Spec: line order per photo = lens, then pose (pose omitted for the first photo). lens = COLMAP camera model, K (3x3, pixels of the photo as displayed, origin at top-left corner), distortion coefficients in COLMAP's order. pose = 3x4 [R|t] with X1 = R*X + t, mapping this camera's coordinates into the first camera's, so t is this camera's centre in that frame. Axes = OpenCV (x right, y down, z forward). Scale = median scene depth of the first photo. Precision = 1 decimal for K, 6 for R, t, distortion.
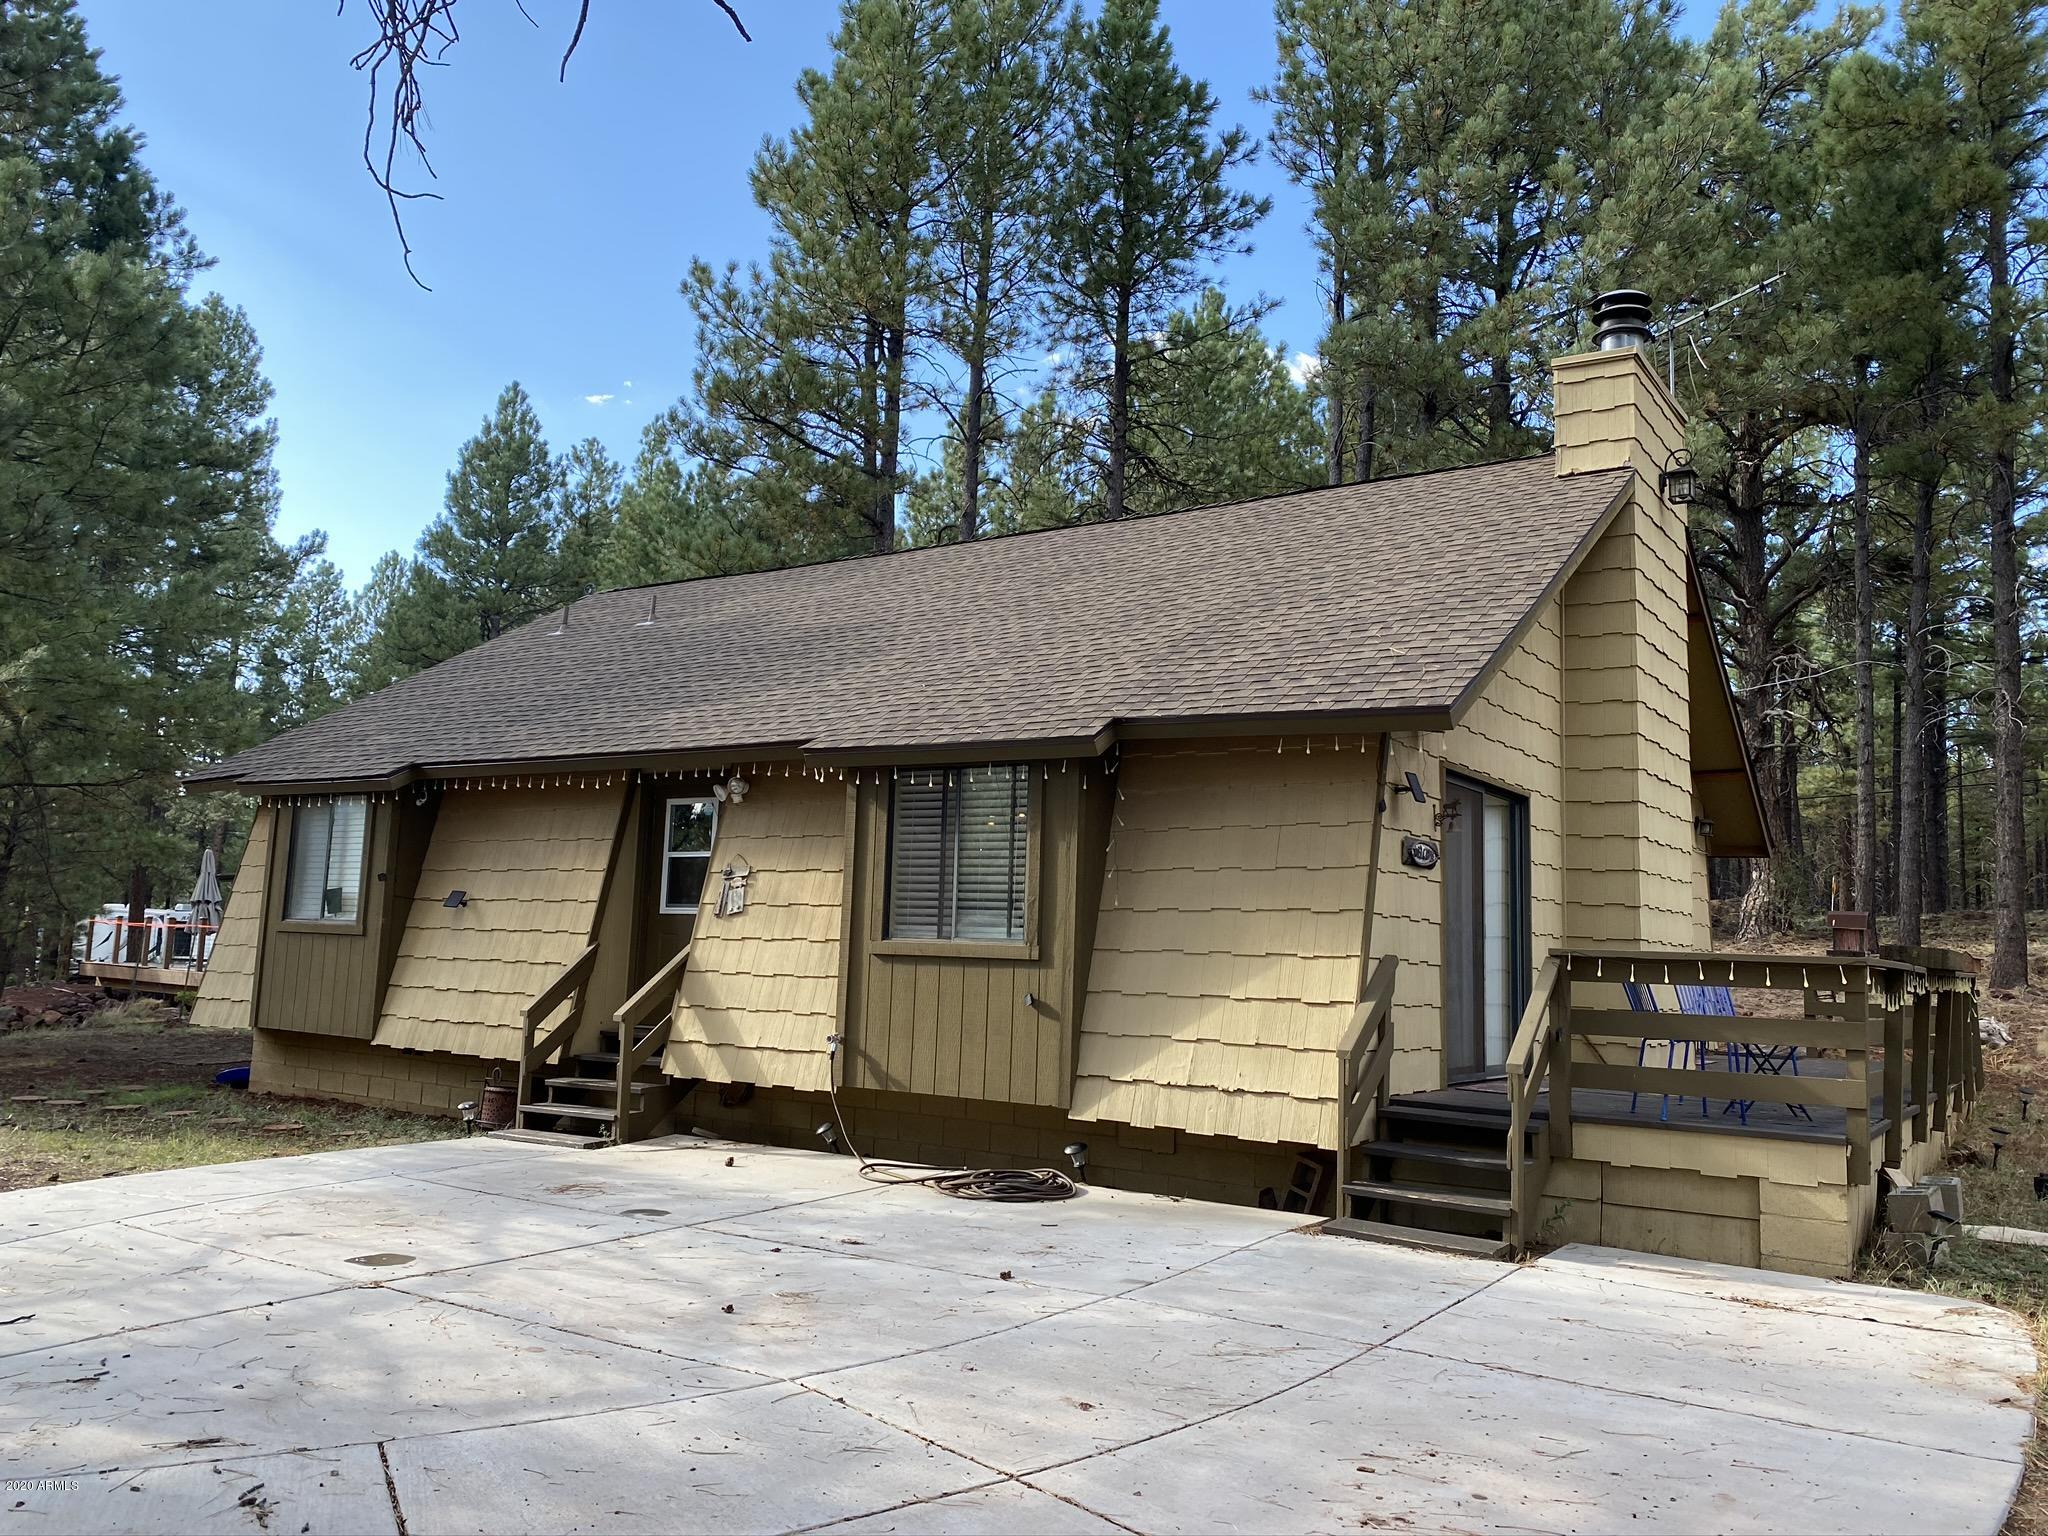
lens RADIAL K [[1561.7, 0, 1023.2], [0, 1561.7, 761.7], [0, 0, 1]] dist [0.033035, -0.030956]
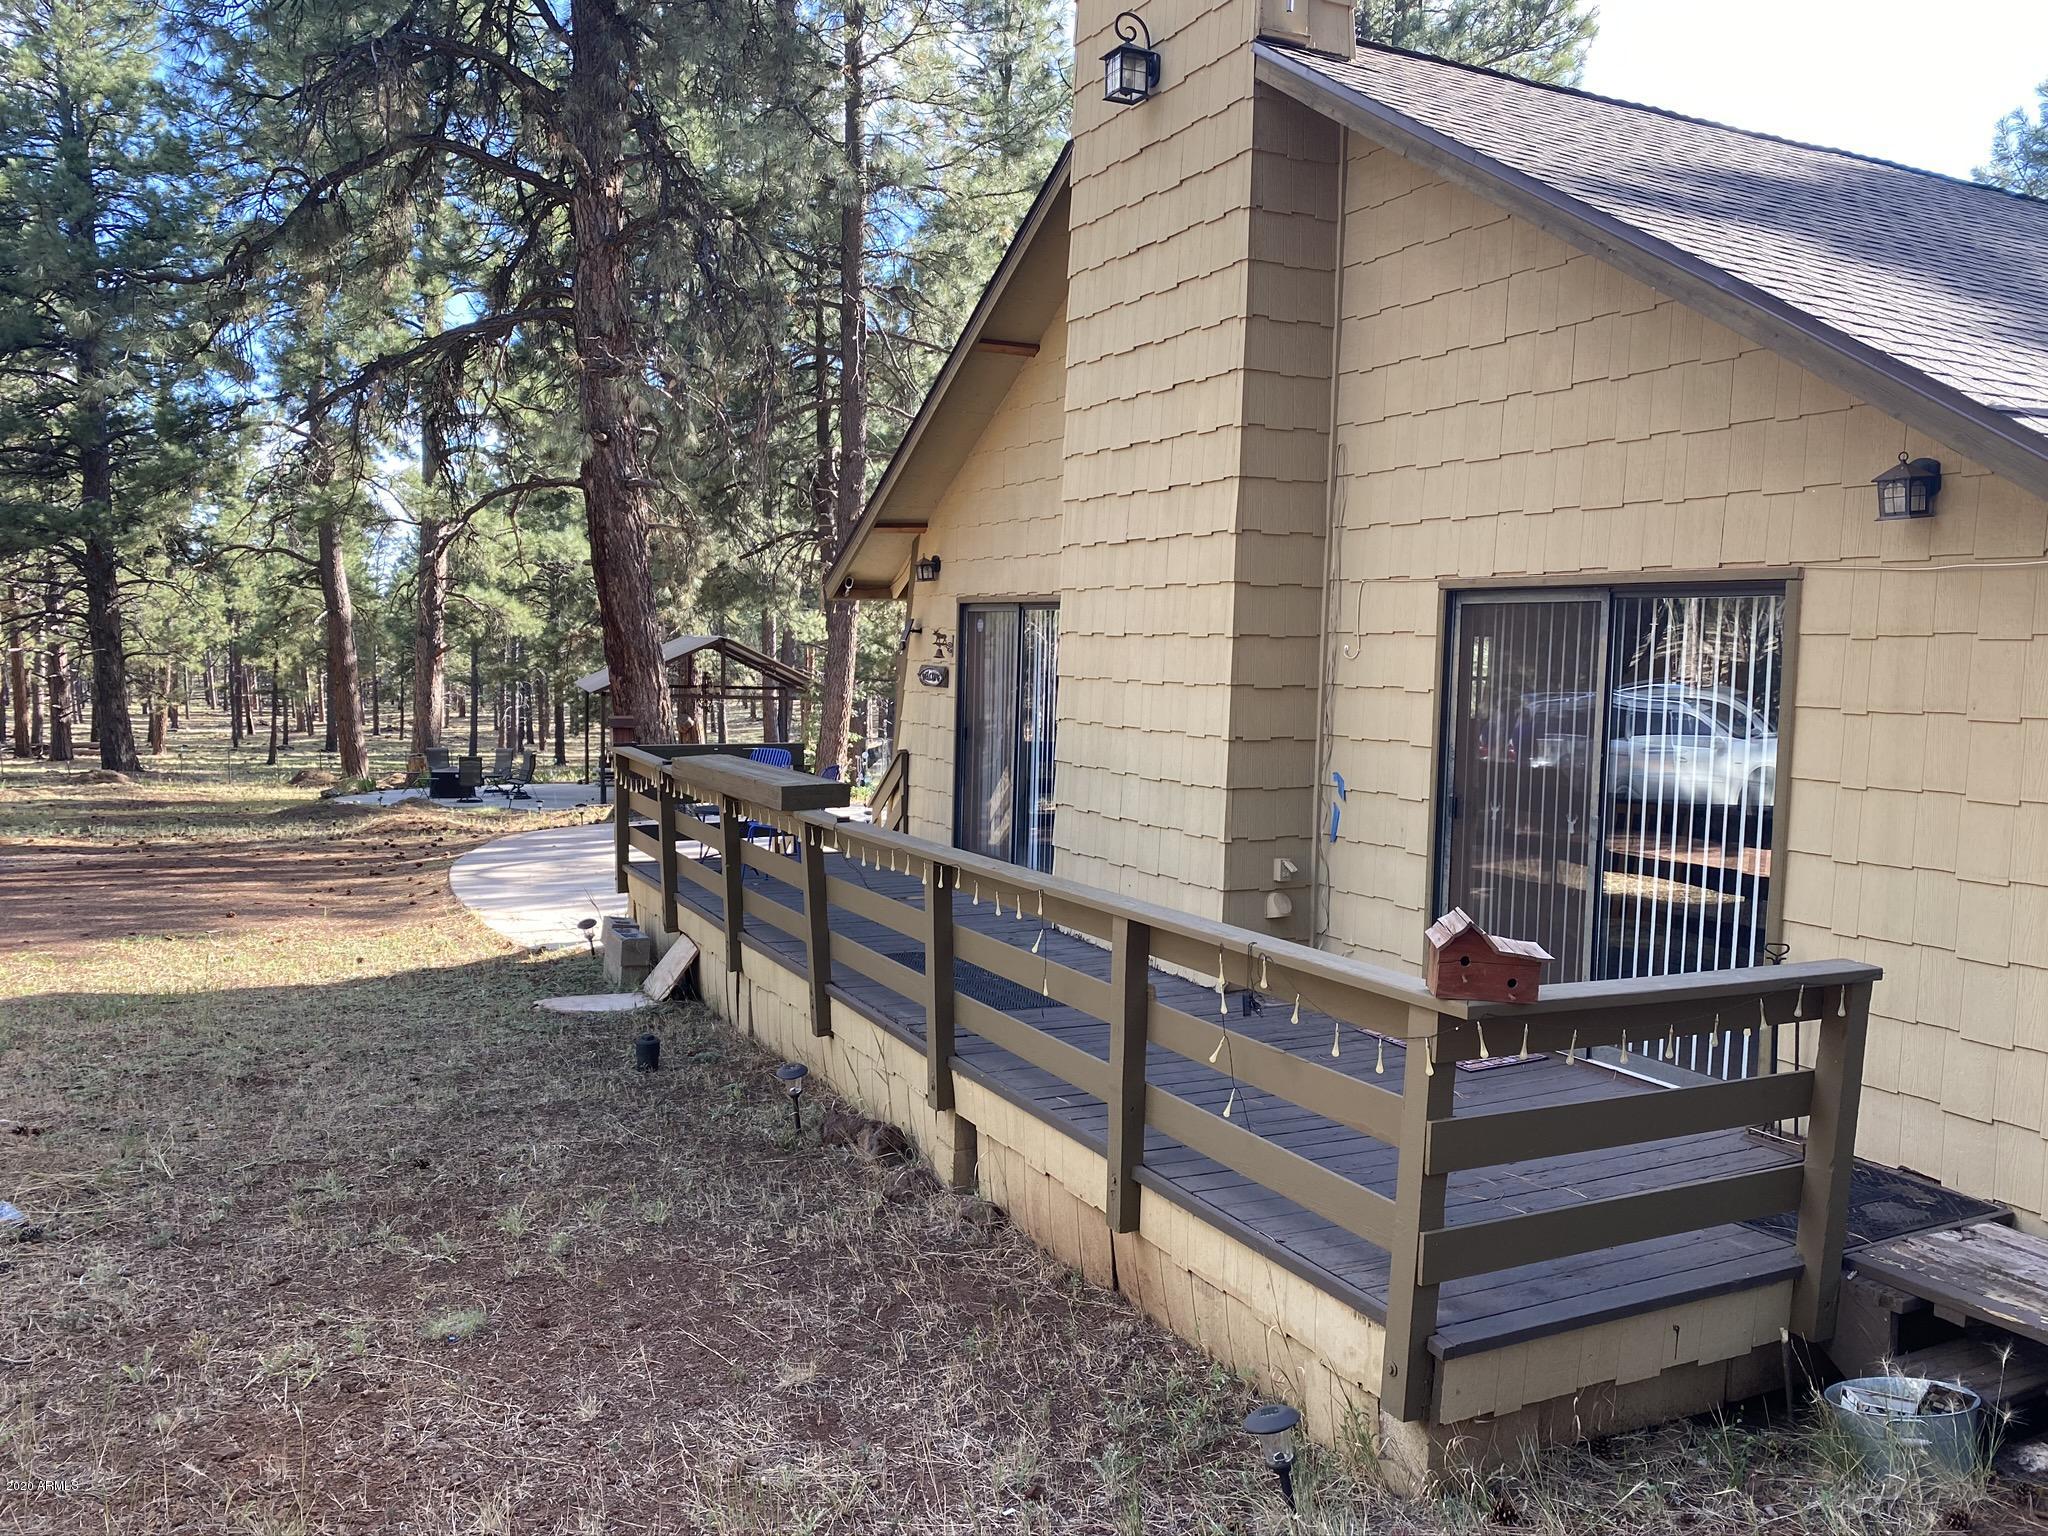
lens RADIAL K [[1561.7, 0, 1020.3], [0, 1561.7, 762.4], [0, 0, 1]] dist [0.033035, -0.030956]
pose [[-0.471485, 0.025406, -0.881508, 4.424076], [0.073077, 0.997273, -0.010344, 0.484183], [0.878841, -0.069295, -0.472056, 5.405633]]
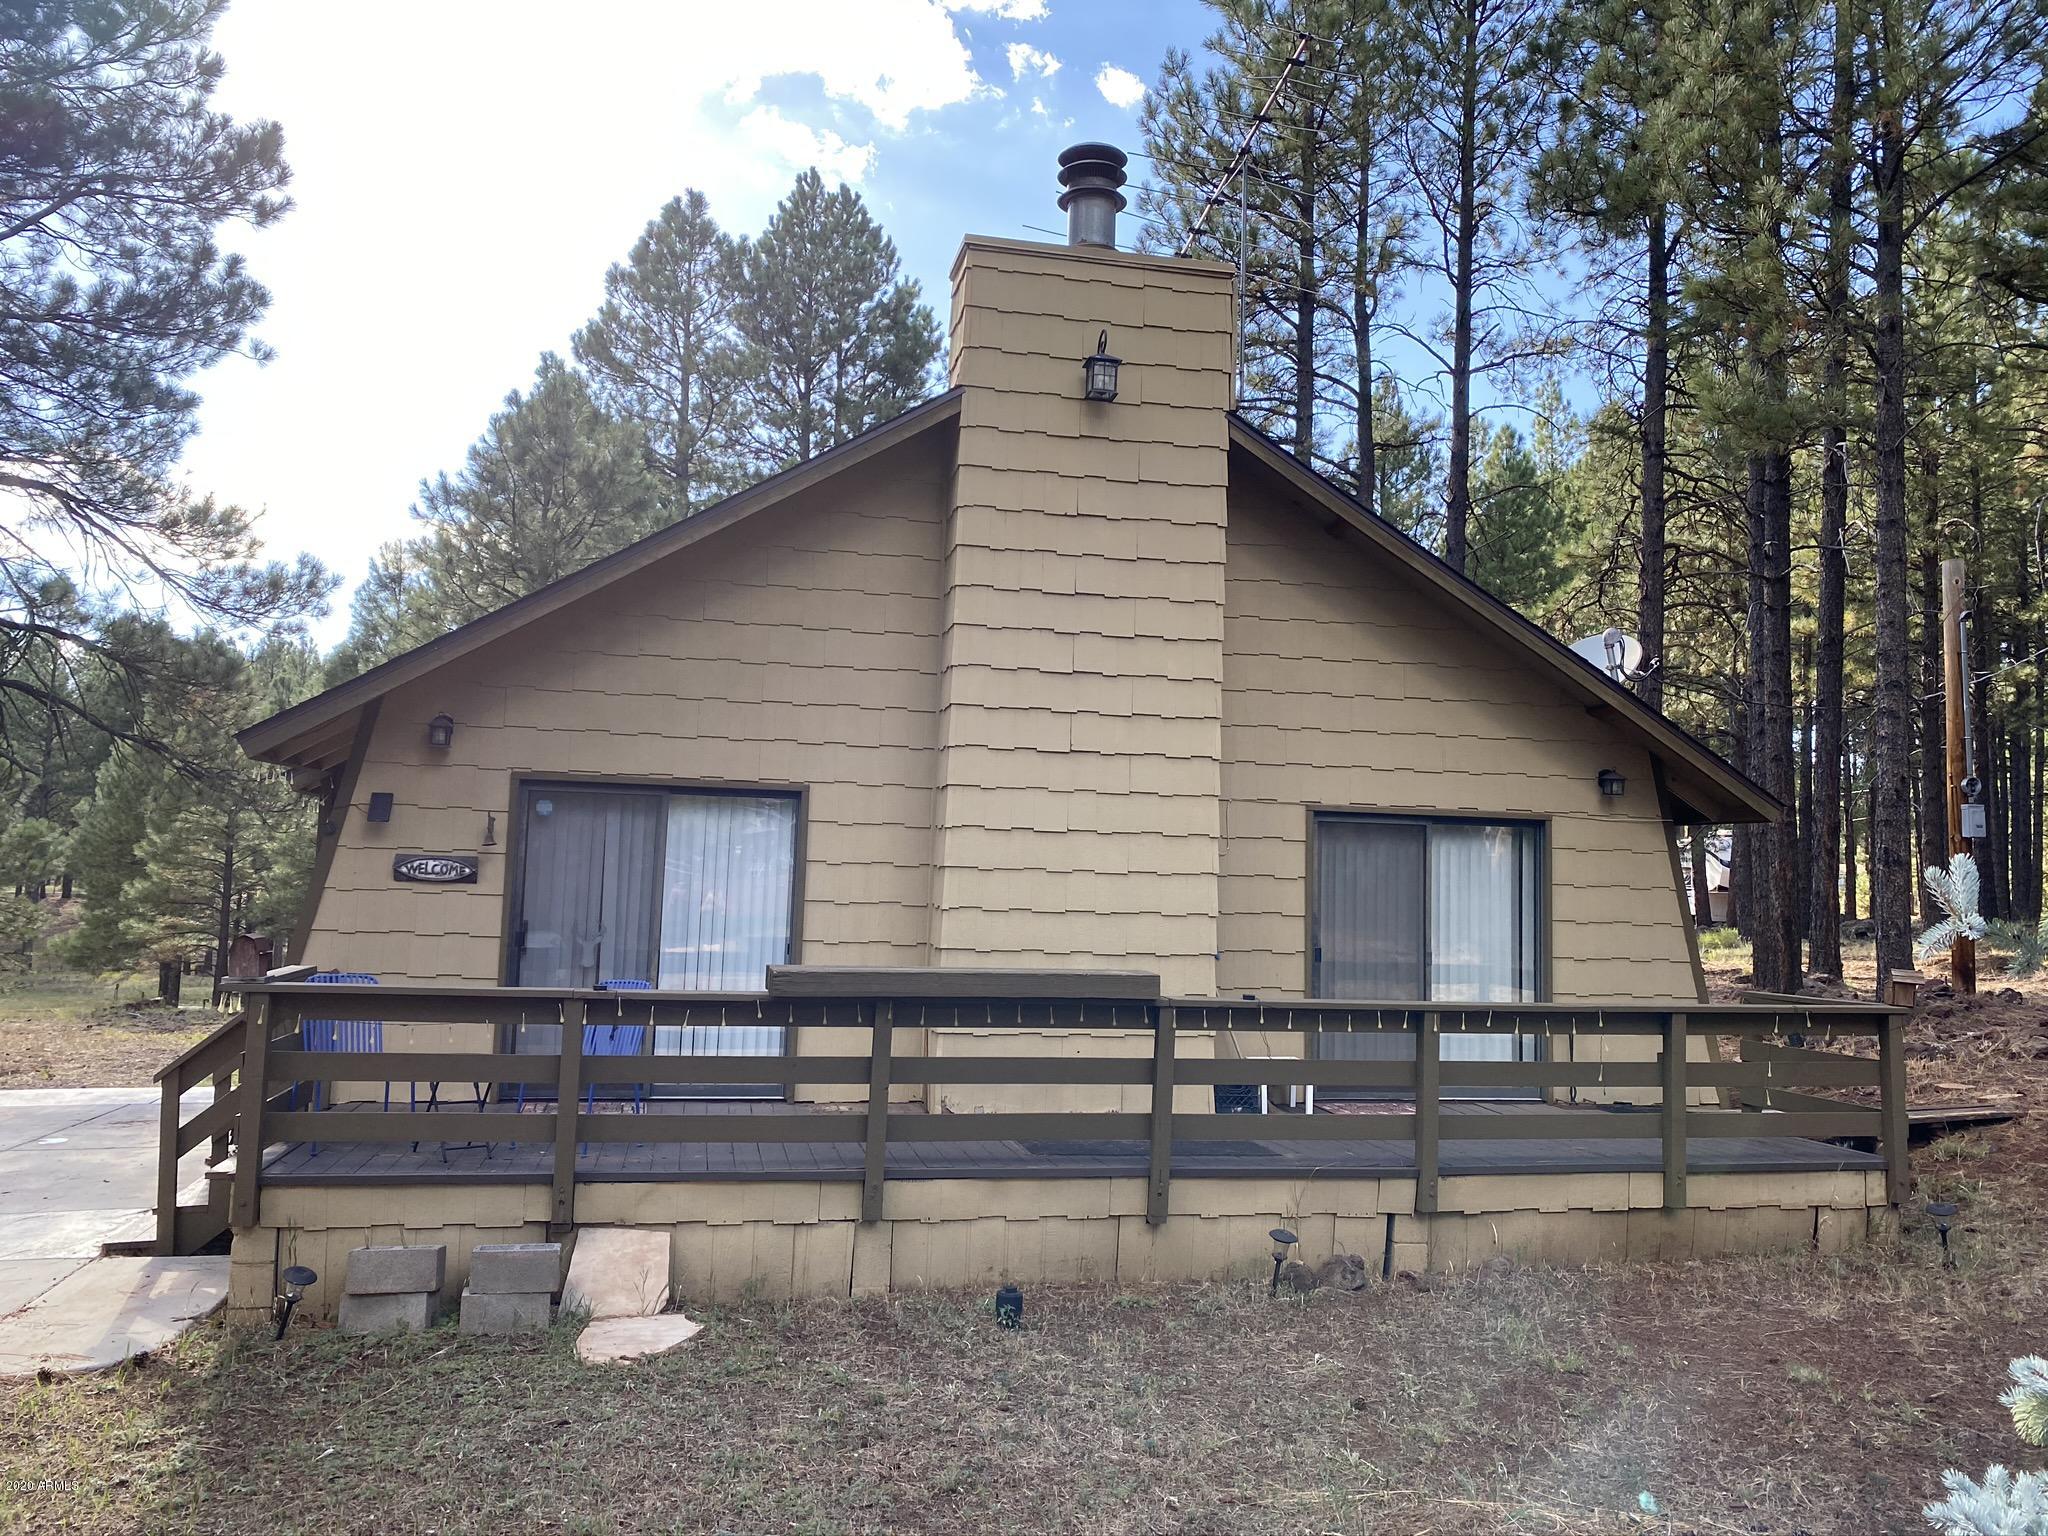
lens RADIAL K [[1561.7, 0, 1026.6], [0, 1561.7, 758.4], [0, 0, 1]] dist [0.033035, -0.030956]
pose [[0.723016, -0.072830, -0.686982, 4.008979], [0.083722, 0.996335, -0.017512, 0.119956], [0.685740, -0.044854, 0.726464, 1.693072]]
